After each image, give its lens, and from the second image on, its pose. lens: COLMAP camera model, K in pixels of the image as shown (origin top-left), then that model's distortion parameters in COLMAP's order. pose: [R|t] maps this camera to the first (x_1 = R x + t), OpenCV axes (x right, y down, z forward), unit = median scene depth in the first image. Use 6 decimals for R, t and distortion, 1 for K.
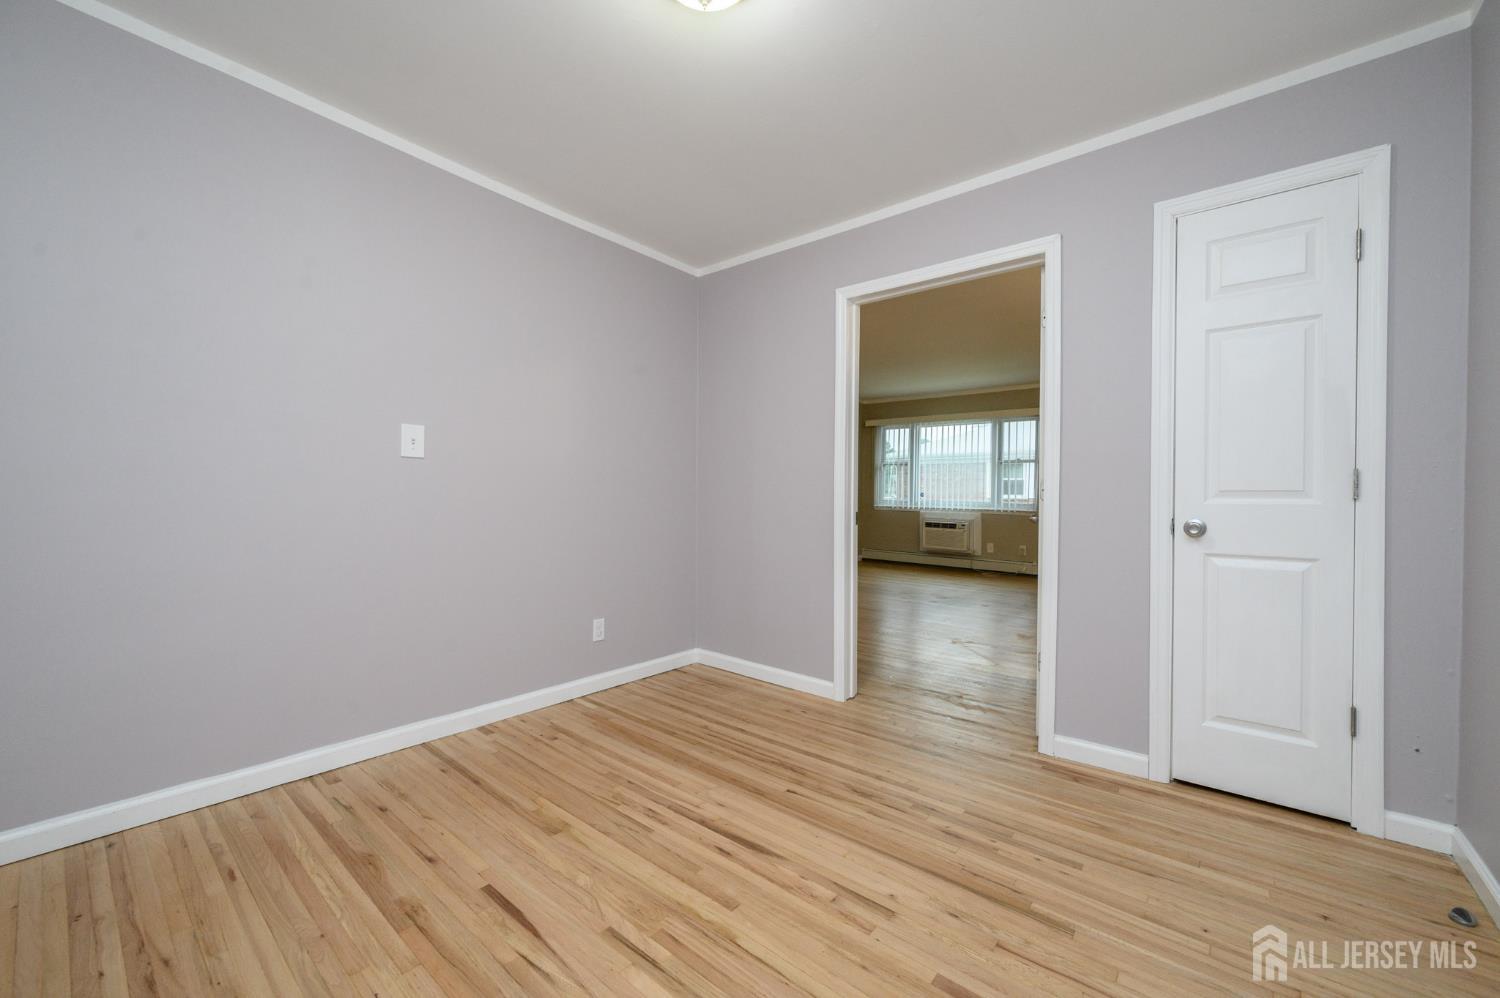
lens RADIAL K [[588.9, 0, 750.0], [0, 588.9, 499.0], [0, 0, 1]] dist [-0.000039, -0.000019]
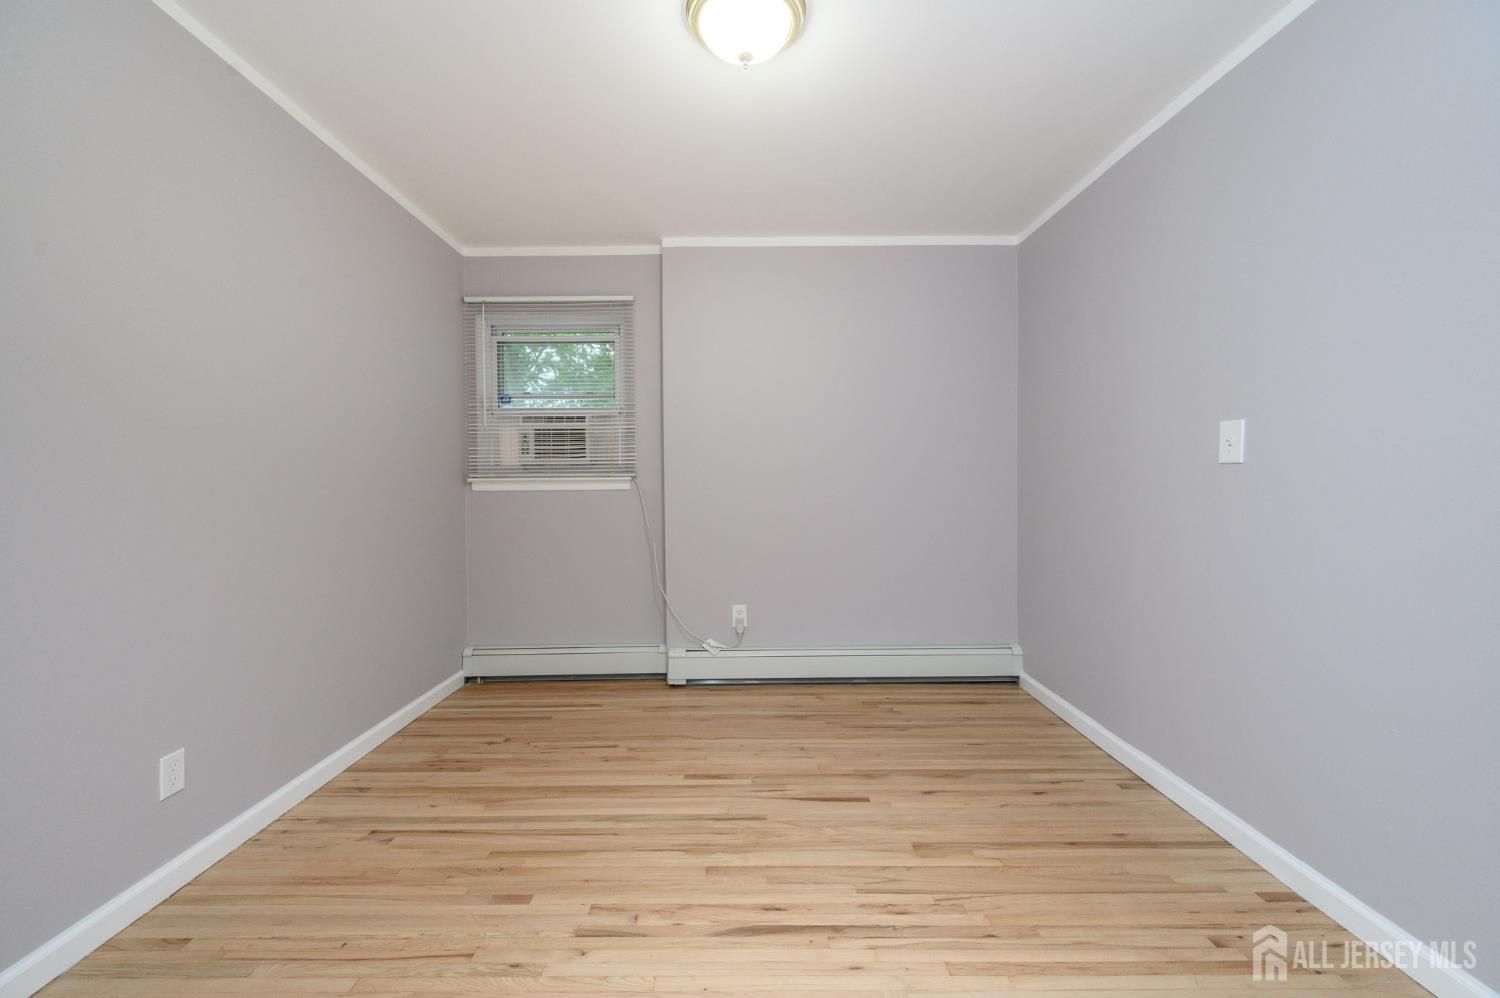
lens RADIAL K [[588.9, 0, 750.0], [0, 588.9, 499.0], [0, 0, 1]] dist [-0.000039, -0.000019]
pose [[-0.763905, 0.010605, -0.645242, 0.572441], [-0.006498, 0.999688, 0.024123, -0.057769], [0.645296, 0.022621, -0.763597, 1.688460]]
